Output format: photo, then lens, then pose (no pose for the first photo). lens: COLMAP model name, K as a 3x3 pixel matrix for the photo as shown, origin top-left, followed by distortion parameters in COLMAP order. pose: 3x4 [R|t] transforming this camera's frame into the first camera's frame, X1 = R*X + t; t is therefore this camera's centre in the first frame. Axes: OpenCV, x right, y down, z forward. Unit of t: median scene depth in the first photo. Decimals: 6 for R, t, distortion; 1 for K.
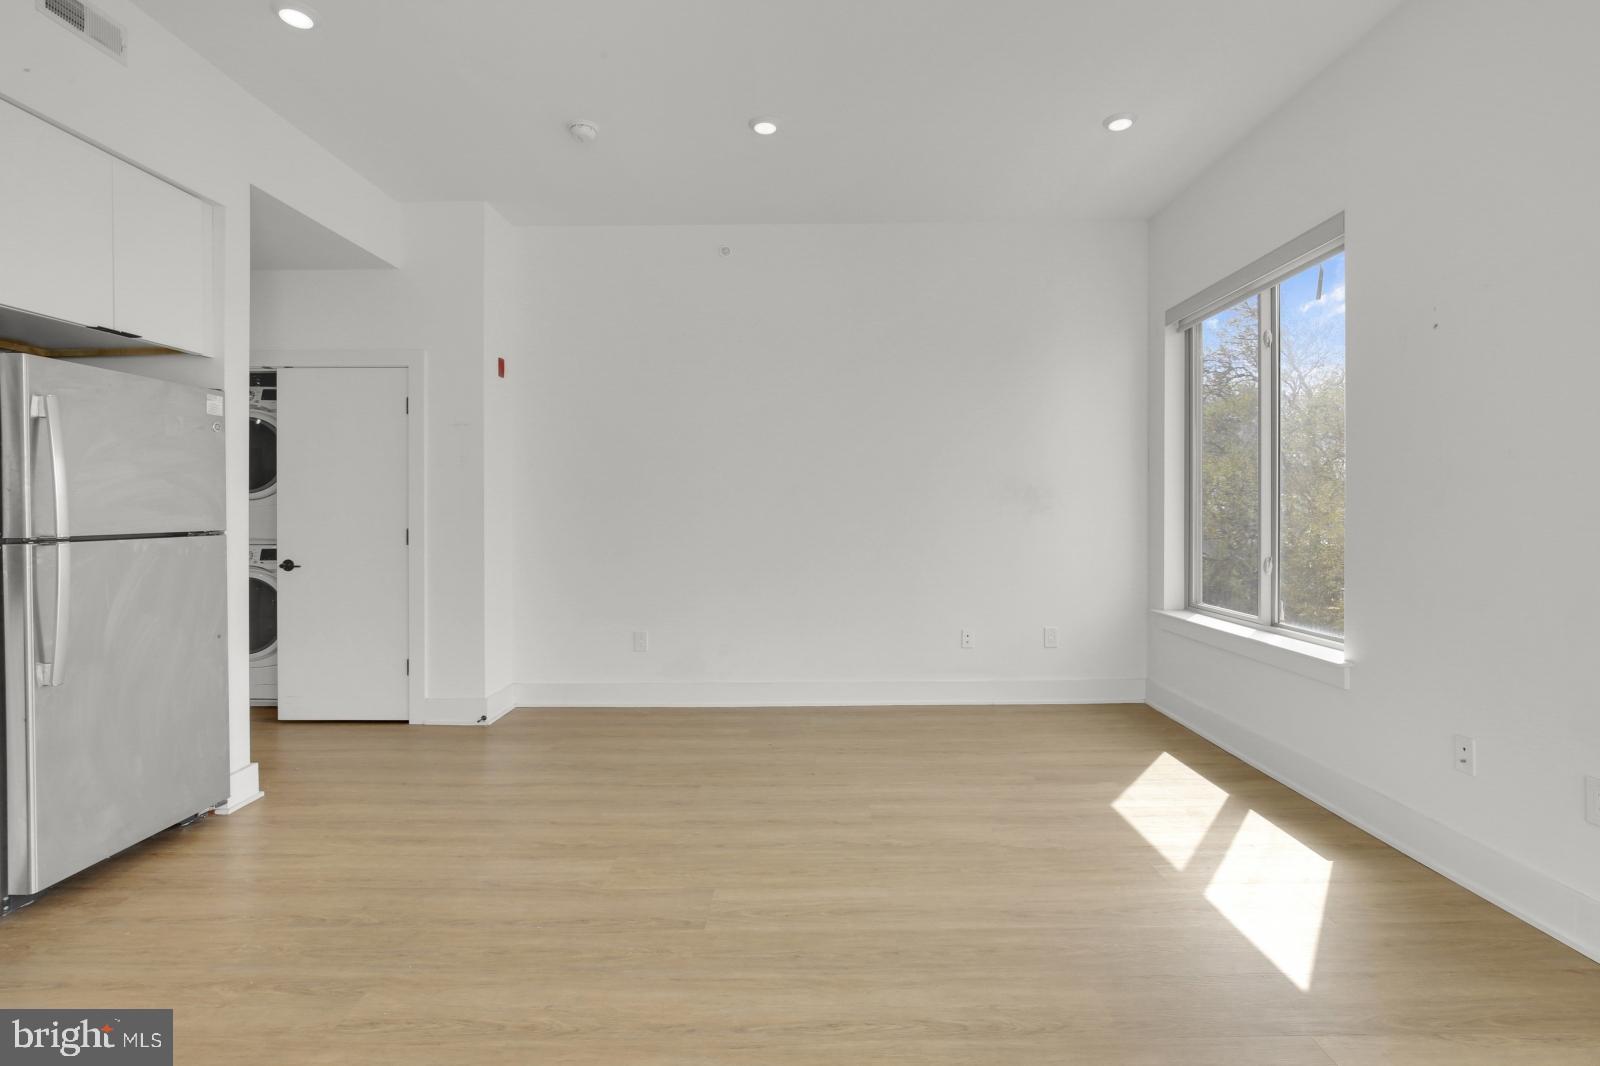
lens RADIAL K [[751.5, 0, 806.6], [0, 751.5, 516.3], [0, 0, 1]] dist [-0.012000, 0.002688]
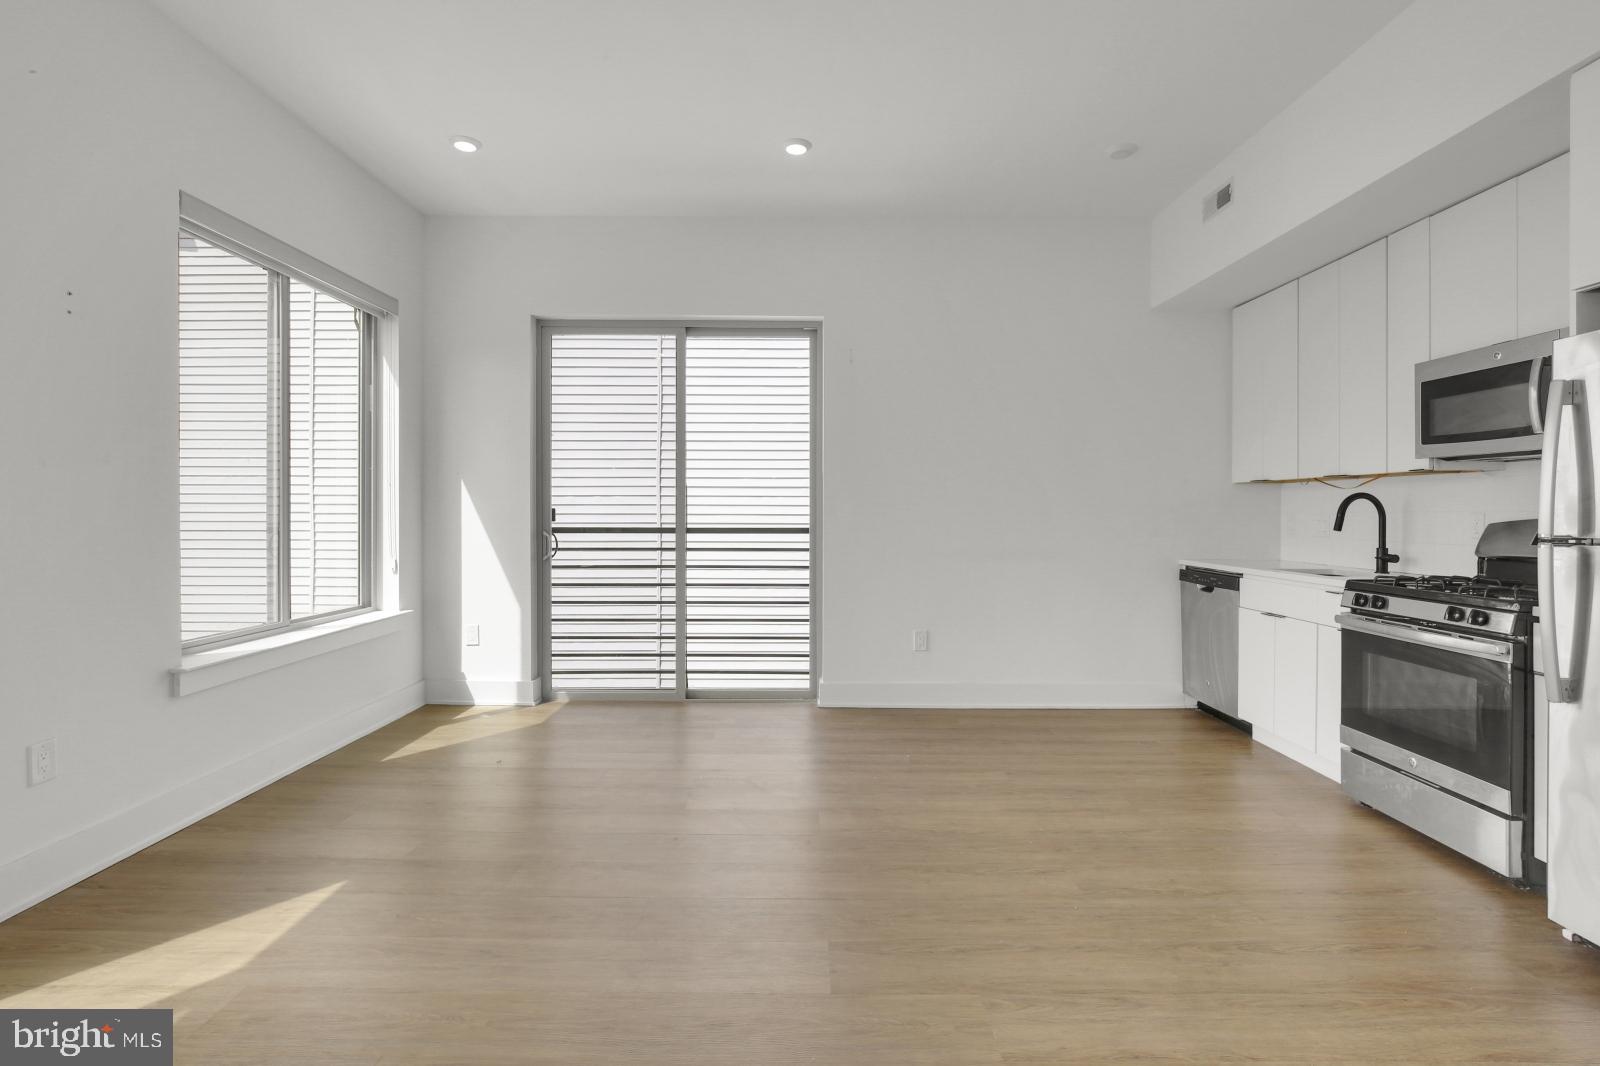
lens RADIAL K [[739.7, 0, 813.0], [0, 739.7, 518.4], [0, 0, 1]] dist [-0.006942, -0.000447]
pose [[-0.999750, 0.000806, -0.022333, -0.074318], [0.000455, 0.999876, 0.015736, -0.007902], [0.022343, 0.015722, -0.999627, 1.505764]]
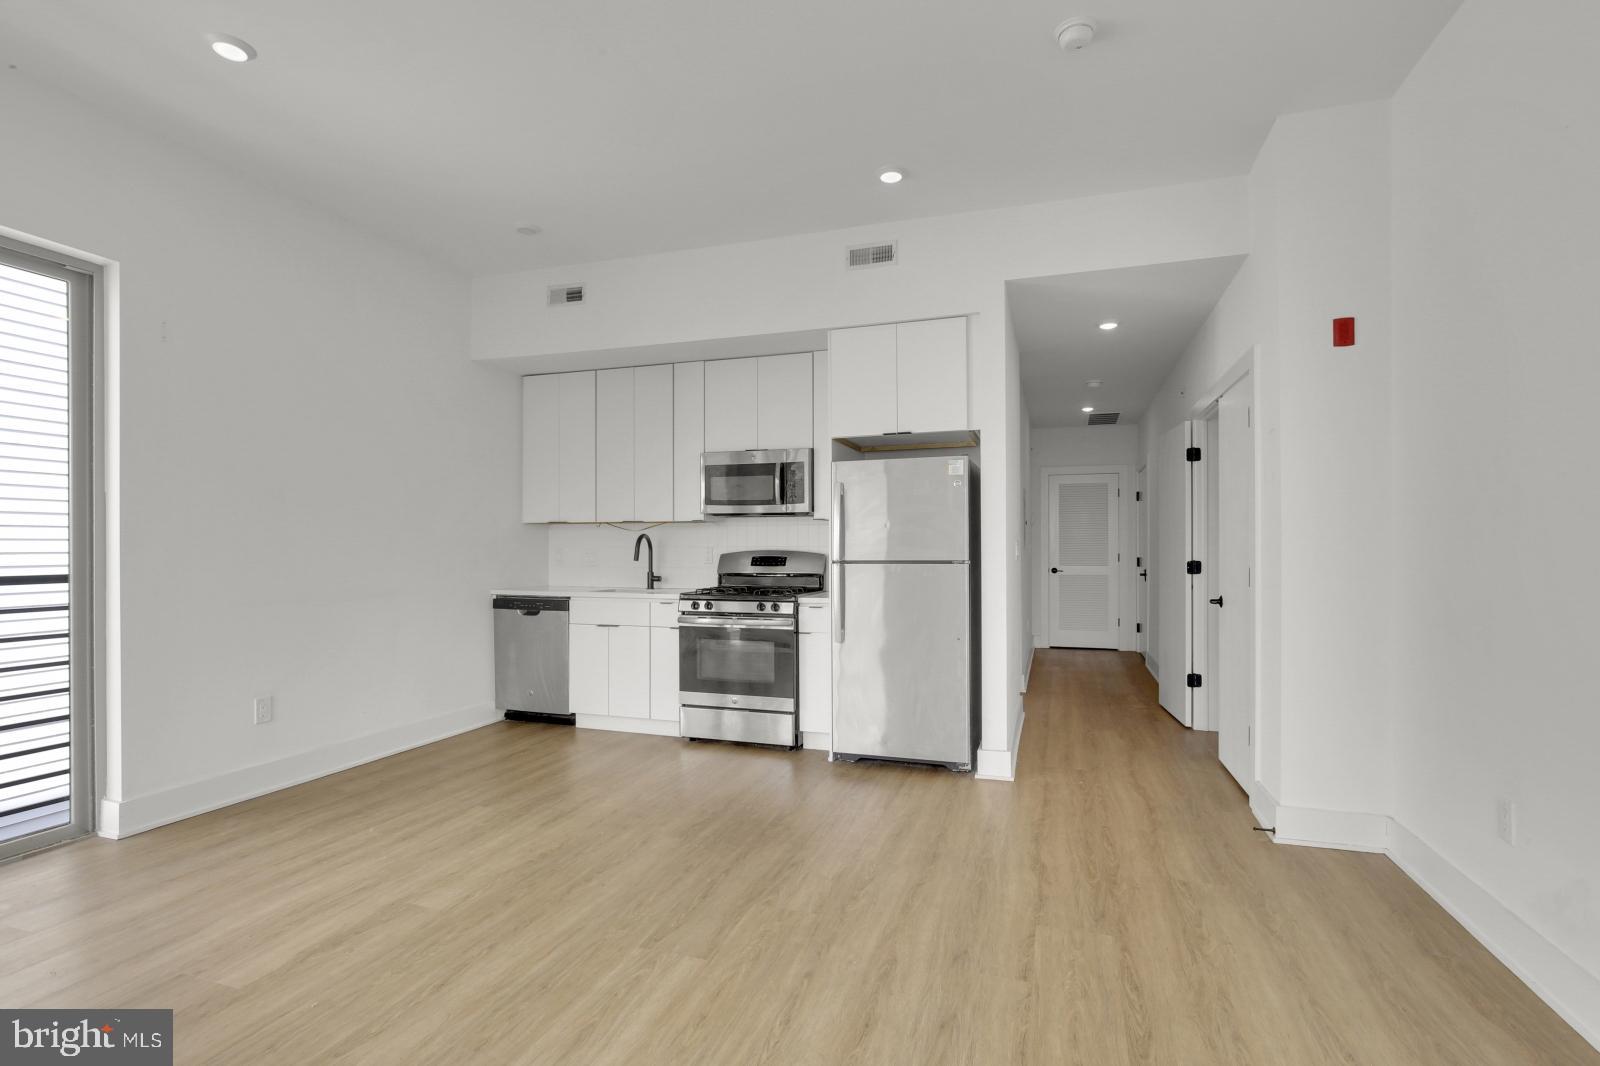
lens RADIAL K [[751.5, 0, 798.2], [0, 751.5, 547.4], [0, 0, 1]] dist [-0.012000, 0.002688]
pose [[-0.313311, 0.004665, -0.949639, 0.609602], [-0.005063, 0.999966, 0.006583, -0.012540], [0.949637, 0.006871, -0.313276, 1.191575]]
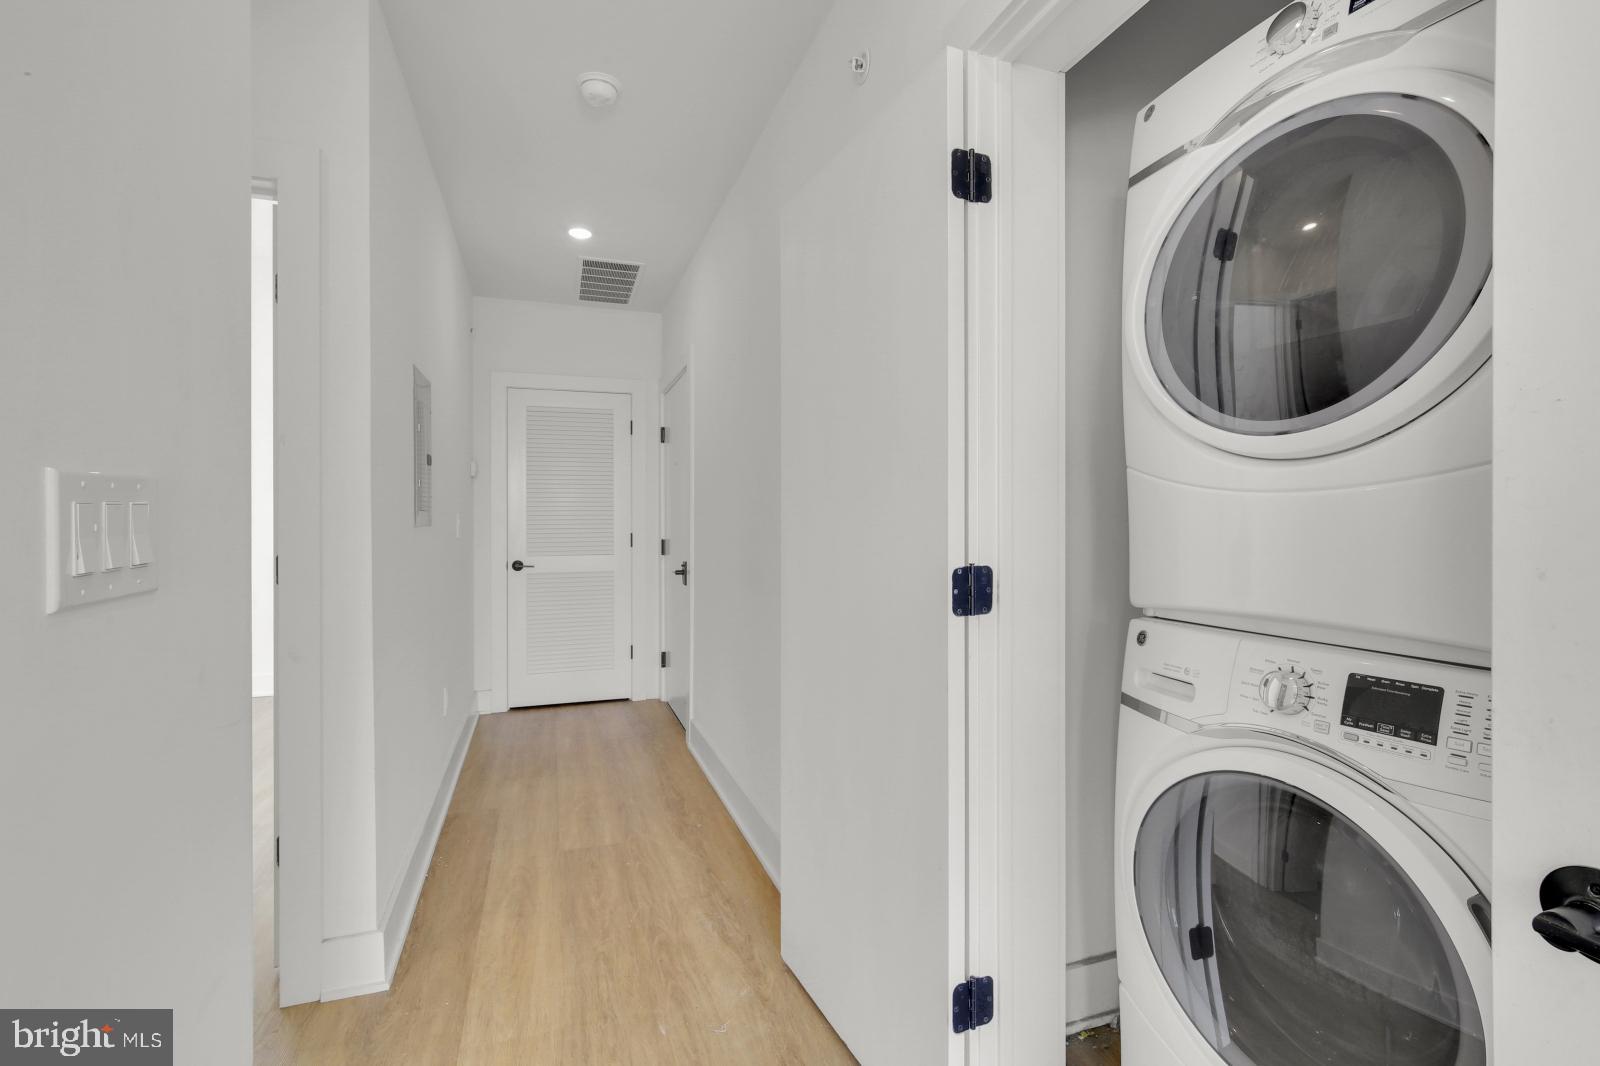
lens RADIAL K [[716.3, 0, 793.4], [0, 716.3, 528.6], [0, 0, 1]] dist [-0.003176, -0.000071]
pose [[0.340263, 0.010633, -0.940270, -0.957286], [-0.008577, 0.999930, 0.008204, -0.001655], [0.940291, 0.005273, 0.340331, 1.257803]]
